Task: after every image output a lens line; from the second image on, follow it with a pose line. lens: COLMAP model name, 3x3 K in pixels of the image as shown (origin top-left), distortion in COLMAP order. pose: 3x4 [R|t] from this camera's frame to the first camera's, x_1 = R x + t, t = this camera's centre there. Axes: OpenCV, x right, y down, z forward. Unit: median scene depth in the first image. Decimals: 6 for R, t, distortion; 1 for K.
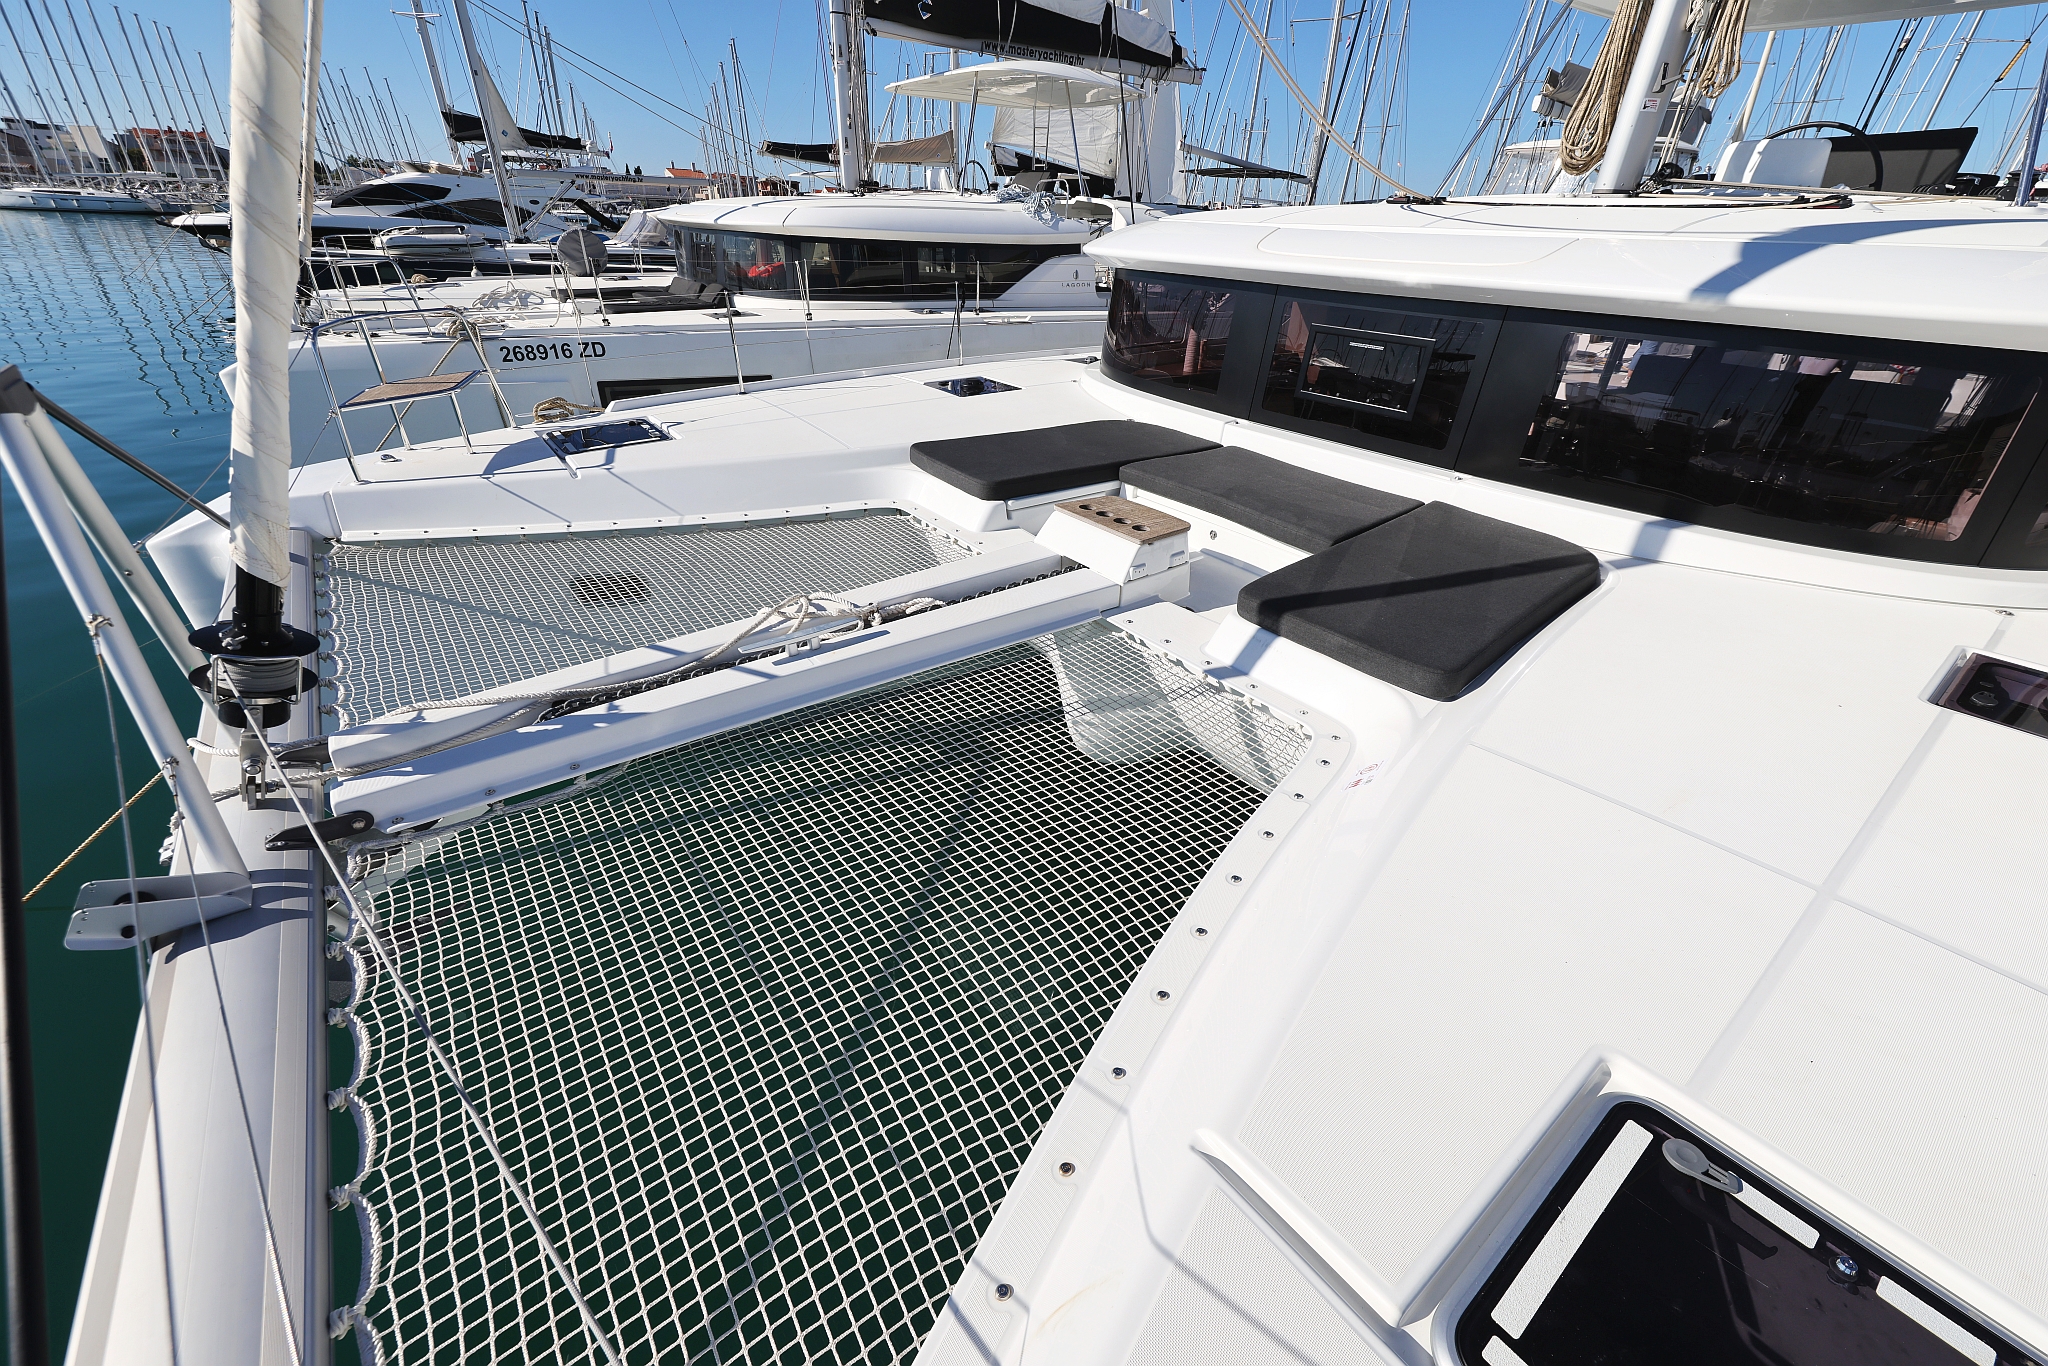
lens RADIAL K [[781.6, 0, 1015.9], [0, 781.6, 698.6], [0, 0, 1]] dist [0.003702, -0.001528]
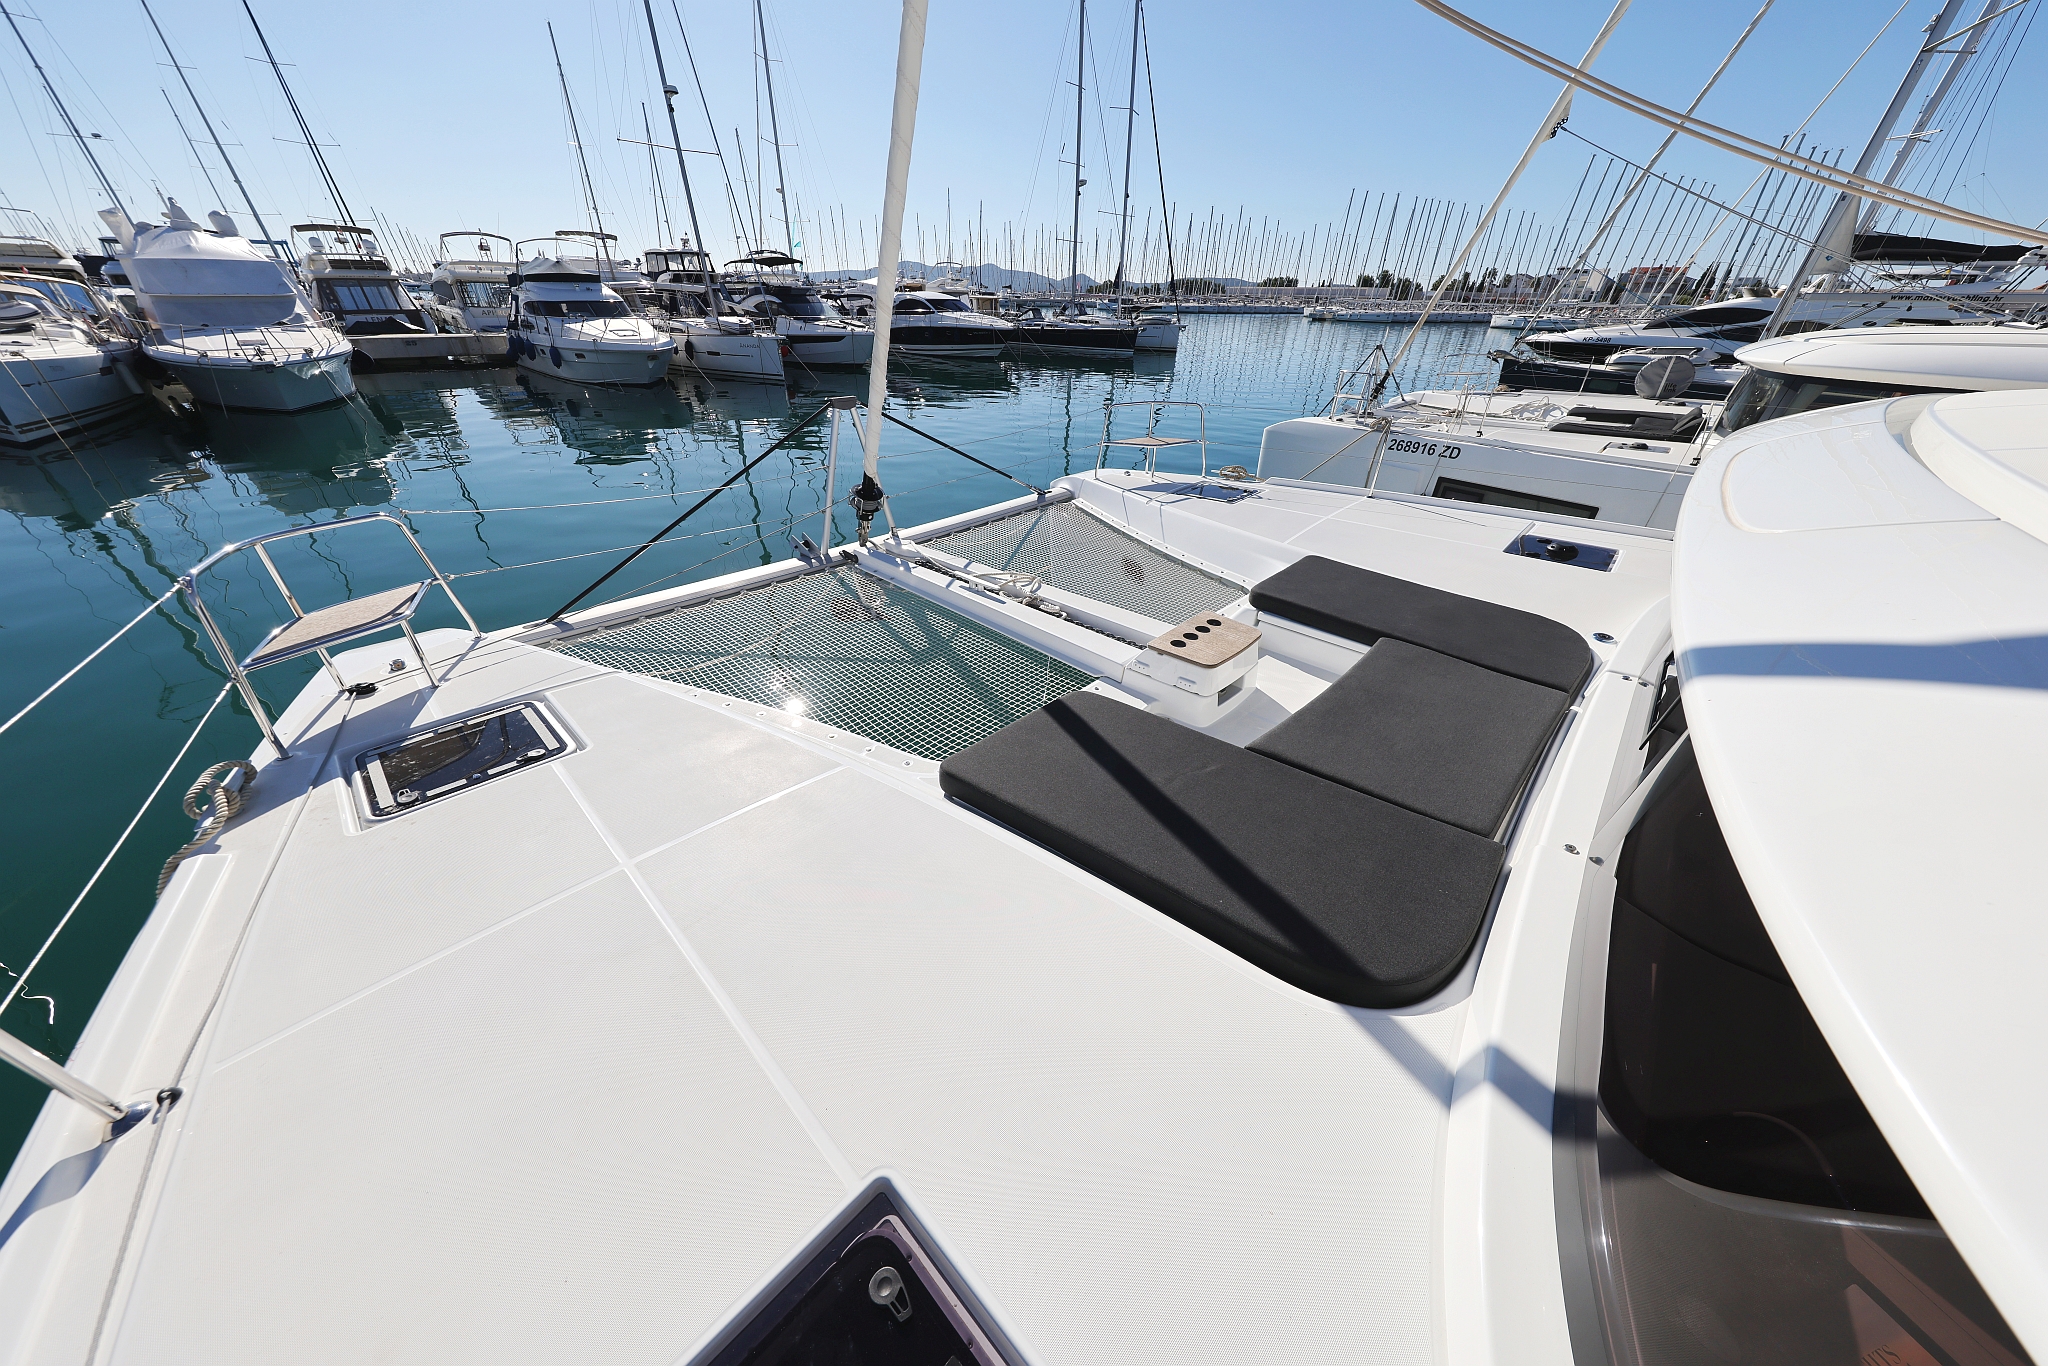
lens RADIAL K [[642.4, 0, 1026.0], [0, 642.4, 697.2], [0, 0, 1]] dist [0.001132, -0.000109]
pose [[0.168192, 0.488913, -0.855964, 1.201568], [-0.520671, 0.781385, 0.344006, -0.456543], [0.837027, 0.387817, 0.385985, 0.627080]]
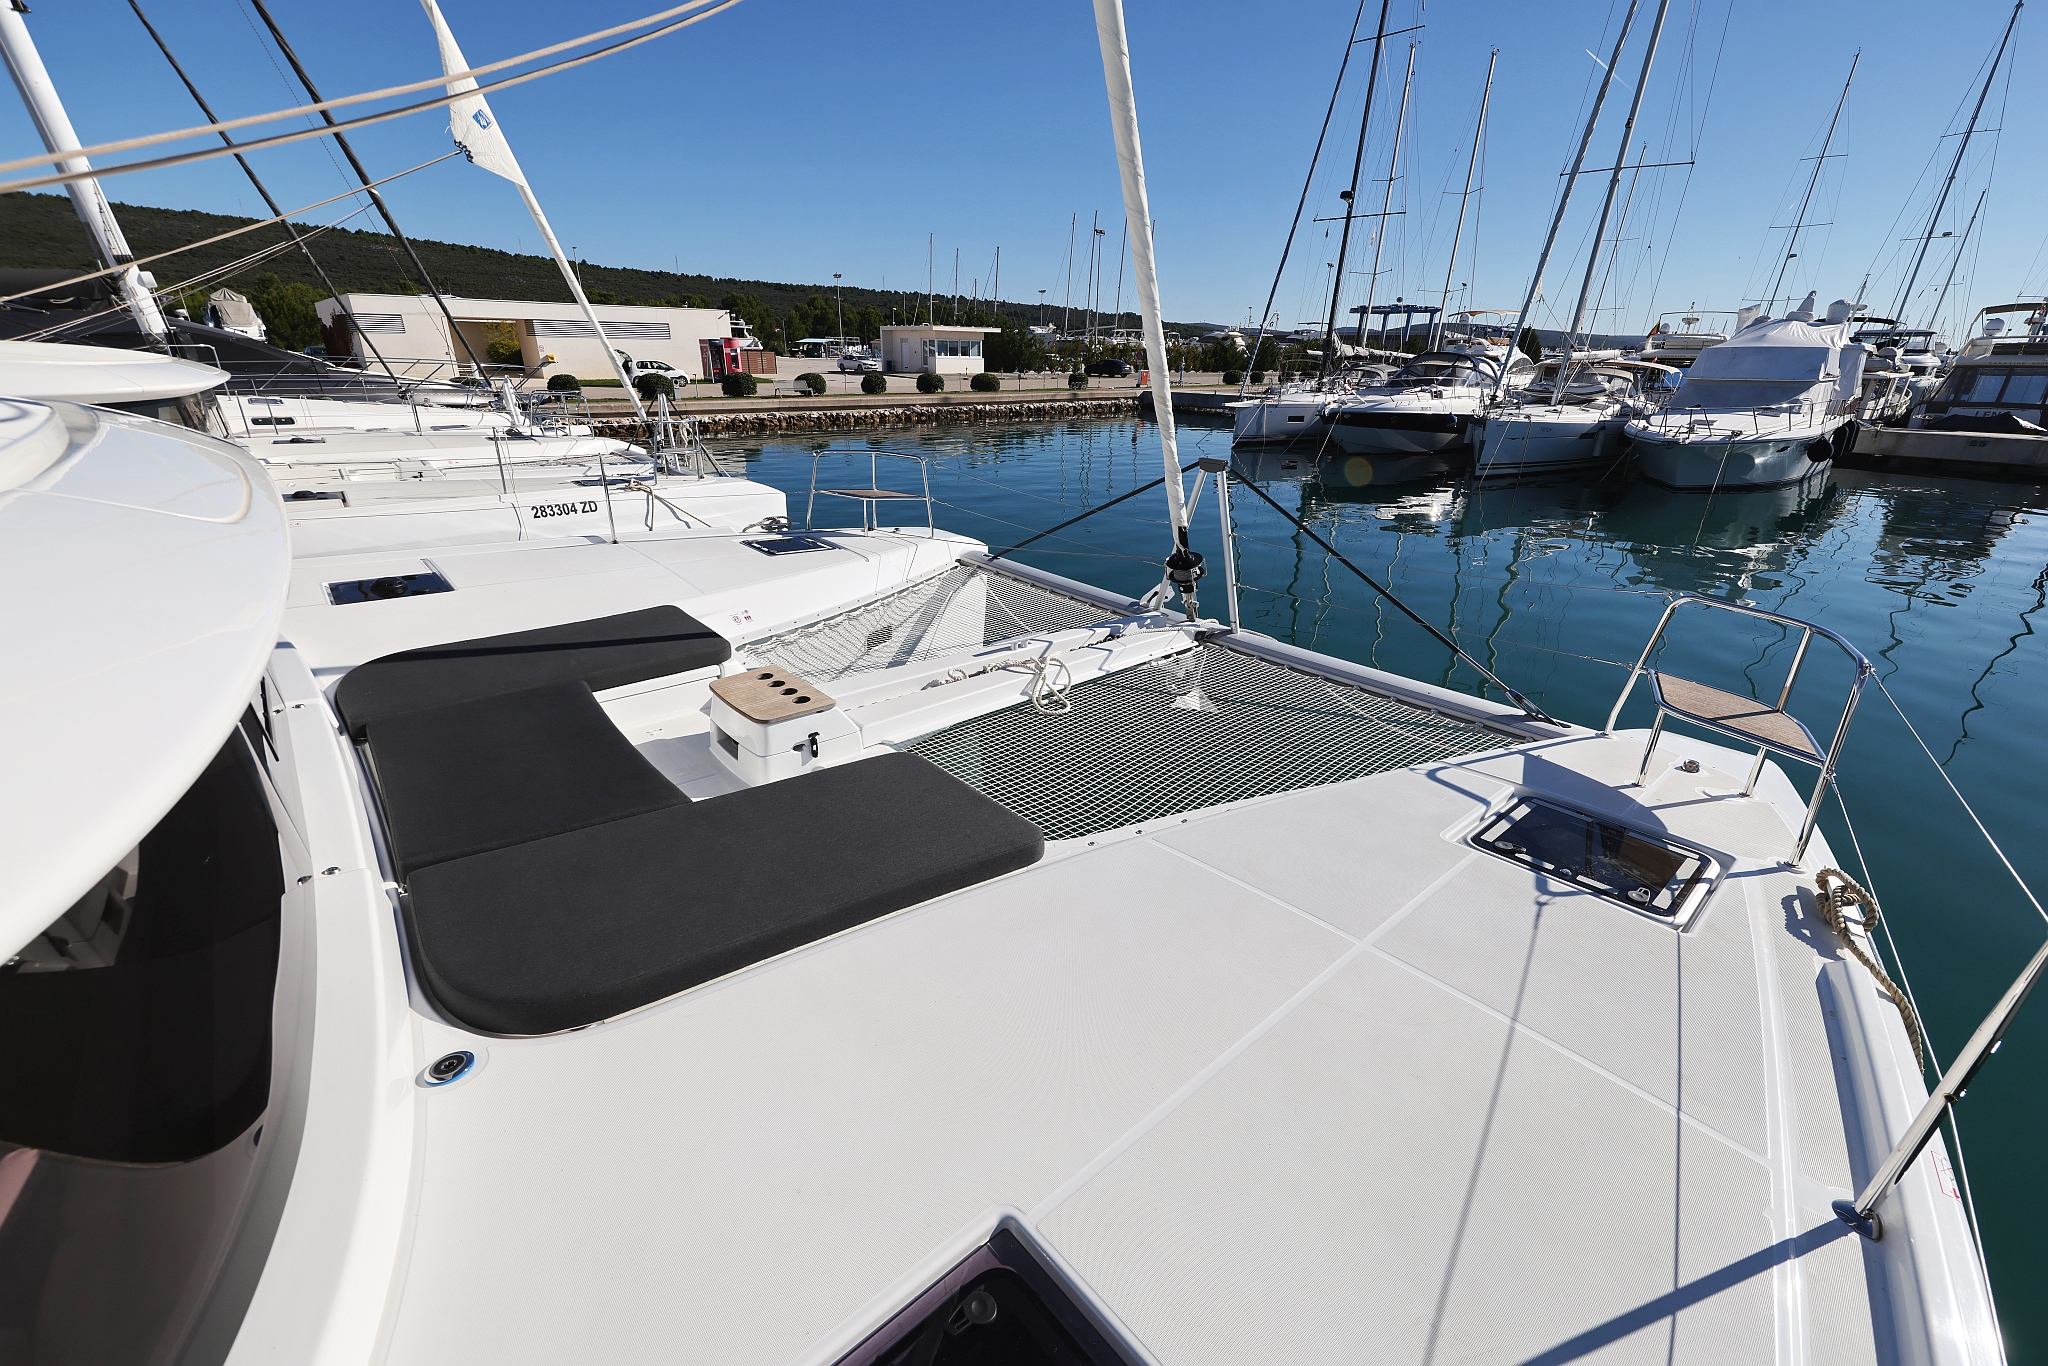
lens RADIAL K [[871.7, 0, 1007.9], [0, 871.7, 649.9], [0, 0, 1]] dist [0.002348, -0.000730]
pose [[-0.995856, -0.035354, -0.083793, -0.090832], [-0.087029, 0.637922, 0.765168, -1.486908], [0.026401, 0.769289, -0.638355, 2.207407]]
